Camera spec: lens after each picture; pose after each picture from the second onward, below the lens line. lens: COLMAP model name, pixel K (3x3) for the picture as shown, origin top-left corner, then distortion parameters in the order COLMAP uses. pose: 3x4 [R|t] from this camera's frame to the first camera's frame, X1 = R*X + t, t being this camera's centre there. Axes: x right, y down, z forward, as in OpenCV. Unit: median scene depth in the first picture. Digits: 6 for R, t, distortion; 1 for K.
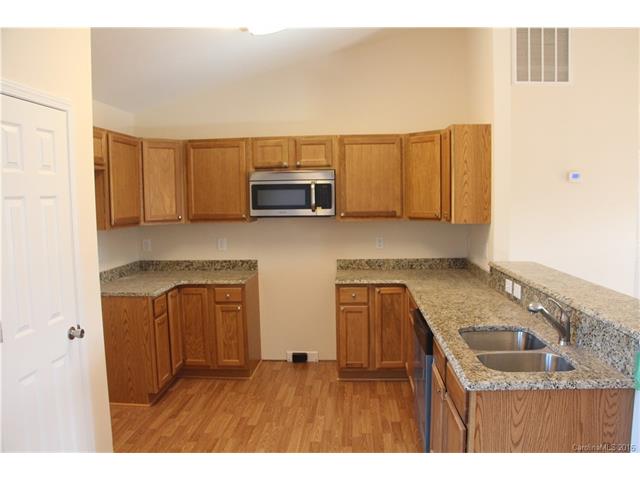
lens RADIAL K [[516.5, 0, 320.0], [0, 516.5, 240.0], [0, 0, 1]] dist [-0.185223, 0.158798]
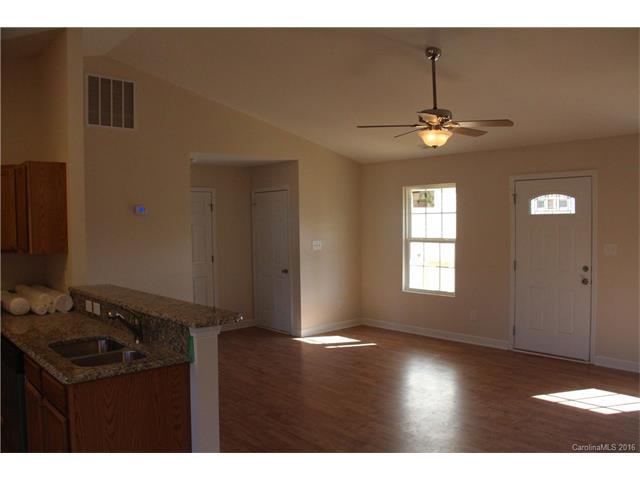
lens RADIAL K [[516.5, 0, 320.0], [0, 516.5, 240.0], [0, 0, 1]] dist [-0.185223, 0.158798]
pose [[0.690785, -0.021486, 0.722741, -0.106818], [0.067760, 0.997083, -0.035123, 0.024973], [-0.719878, 0.073235, 0.690226, -0.232002]]
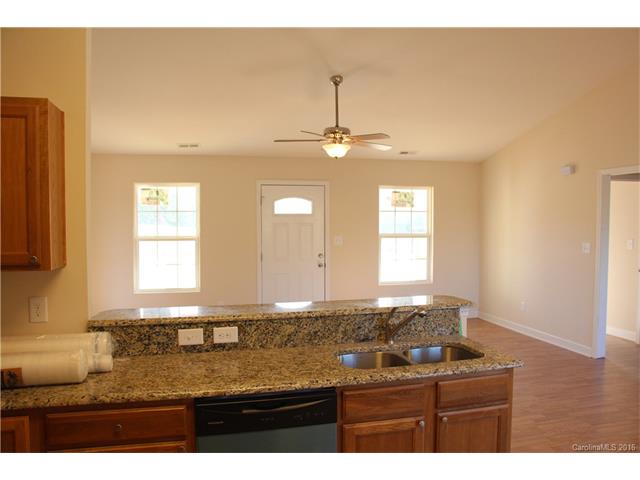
lens RADIAL K [[516.5, 0, 320.0], [0, 516.5, 240.0], [0, 0, 1]] dist [-0.185223, 0.158798]
pose [[-0.307911, -0.027907, 0.951006, -0.606130], [0.091102, 0.994112, 0.058669, -0.122470], [-0.947043, 0.104703, -0.303555, 1.469935]]
